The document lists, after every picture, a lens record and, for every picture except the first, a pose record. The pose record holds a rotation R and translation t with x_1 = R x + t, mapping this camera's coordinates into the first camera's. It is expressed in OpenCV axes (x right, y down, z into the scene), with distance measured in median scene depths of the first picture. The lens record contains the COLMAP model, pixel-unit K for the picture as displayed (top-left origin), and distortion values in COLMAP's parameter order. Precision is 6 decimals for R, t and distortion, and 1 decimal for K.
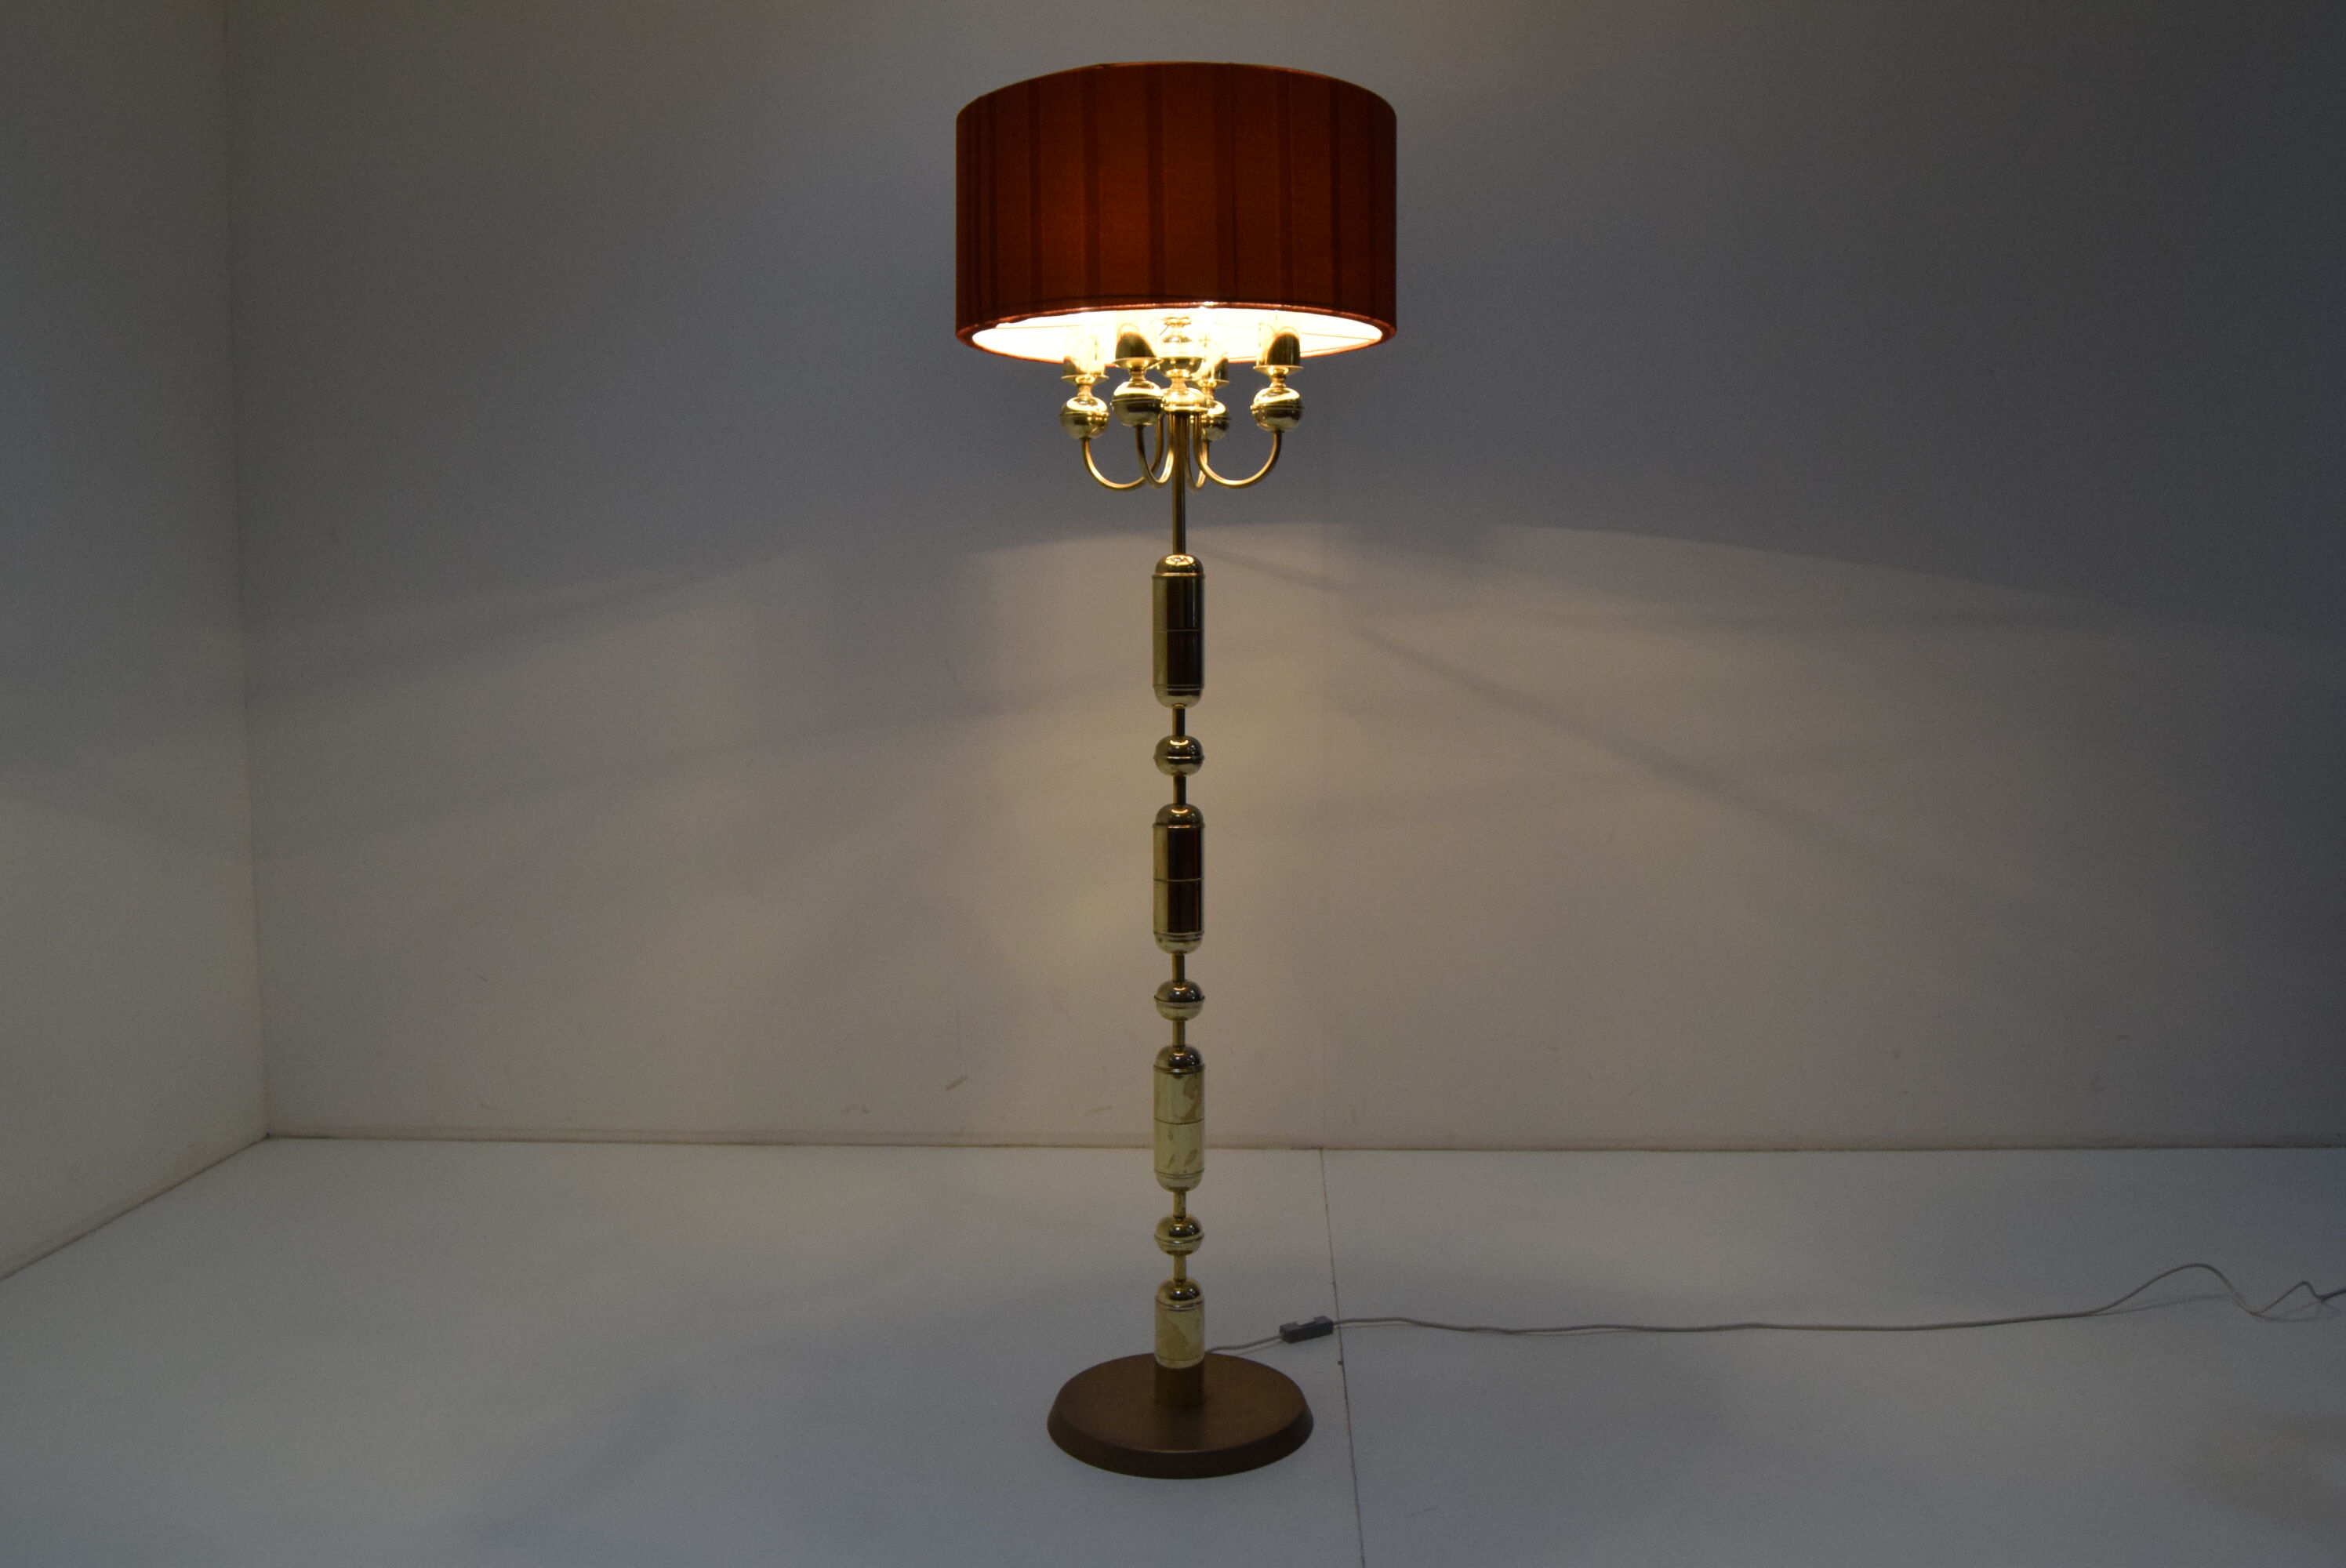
lens RADIAL K [[1867.1, 0, 1173.0], [0, 1867.1, 784.0], [0, 0, 1]] dist [-0.089349, 0.004462]
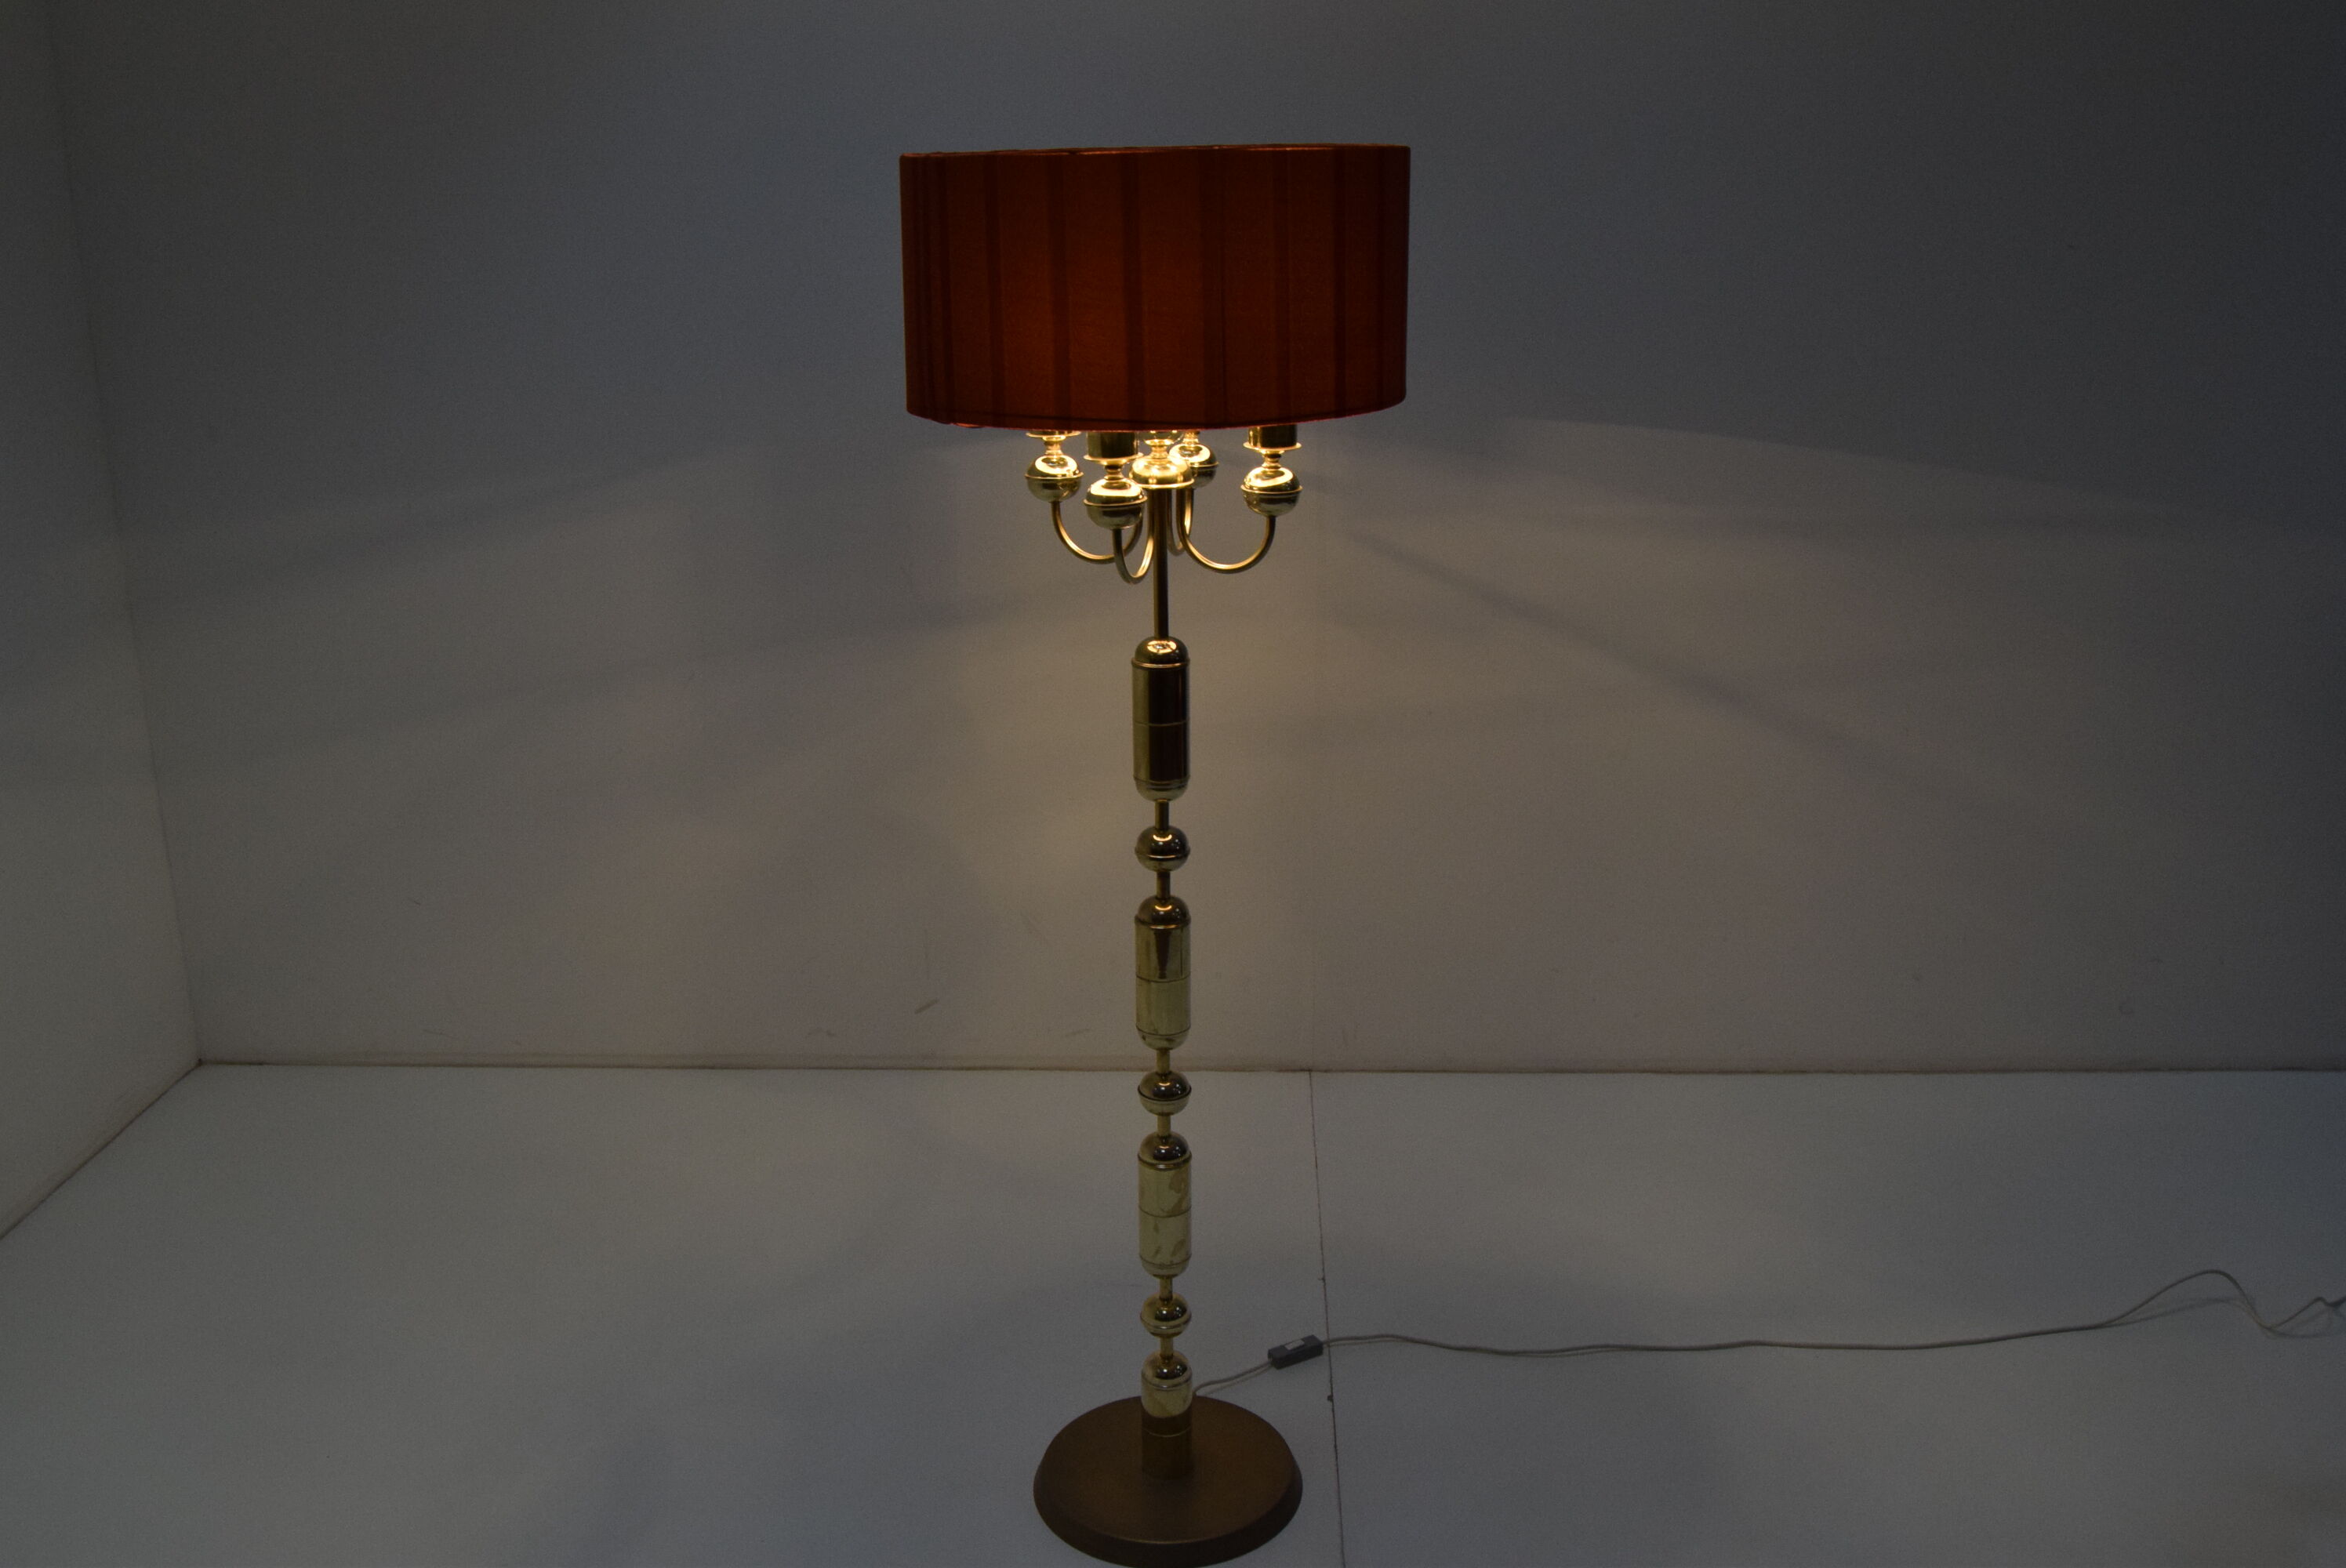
lens RADIAL K [[2015.7, 0, 1173.4], [0, 2015.7, 771.3], [0, 0, 1]] dist [-0.080222, -0.016908]
pose [[0.999906, -0.007601, 0.011418, -0.002461], [0.005254, 0.981162, 0.193115, -0.241762], [-0.012671, -0.193037, 0.981110, 0.027009]]
